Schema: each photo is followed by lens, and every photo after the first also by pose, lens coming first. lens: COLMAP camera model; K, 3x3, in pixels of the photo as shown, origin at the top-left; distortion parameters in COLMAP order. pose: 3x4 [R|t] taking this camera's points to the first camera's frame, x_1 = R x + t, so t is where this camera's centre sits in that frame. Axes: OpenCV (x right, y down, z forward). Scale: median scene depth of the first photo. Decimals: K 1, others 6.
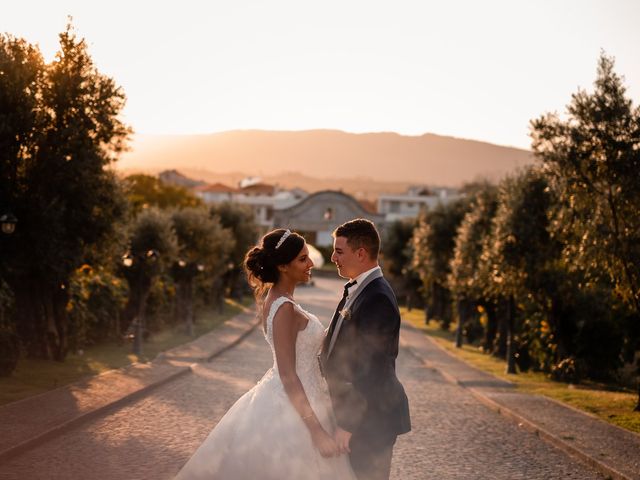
lens RADIAL K [[1086.0, 0, 320.0], [0, 1086.0, 240.0], [0, 0, 1]] dist [-0.004897, 0.005557]
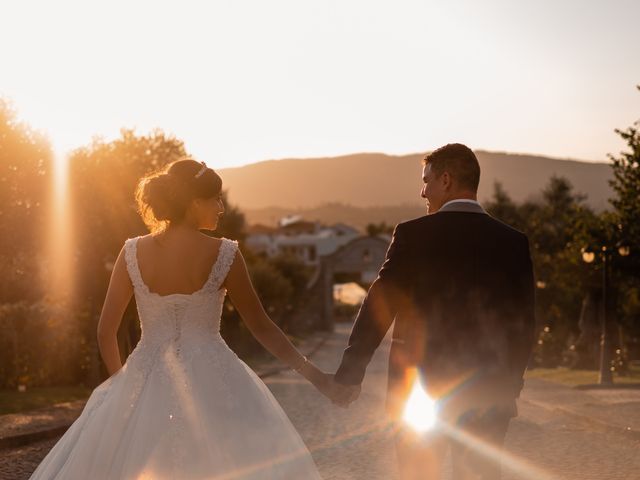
lens RADIAL K [[1483.2, 0, 320.0], [0, 1483.2, 240.0], [0, 0, 1]] dist [-0.074580, -0.070852]
pose [[0.997407, -0.062855, -0.035043, 0.030422], [0.062162, 0.997855, -0.020531, -0.027938], [0.036258, 0.018299, 0.999175, -1.241947]]
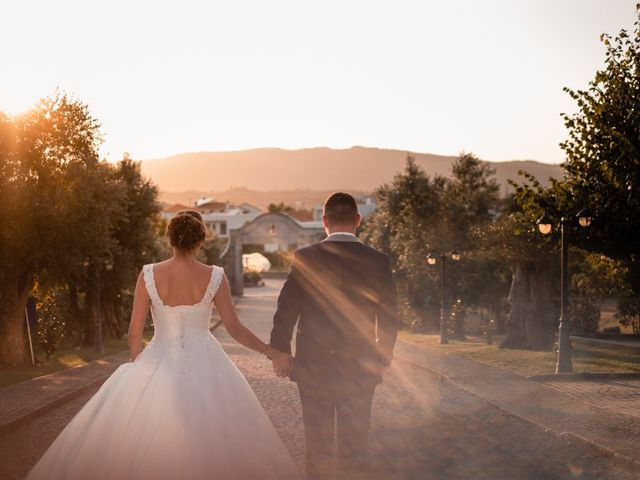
lens RADIAL K [[1086.0, 0, 320.0], [0, 1086.0, 240.0], [0, 0, 1]] dist [-0.004897, 0.005557]
pose [[0.996870, -0.062587, 0.048306, 0.003664], [0.062482, 0.998039, 0.003669, -0.030357], [-0.048441, -0.000639, 0.998826, -0.702841]]
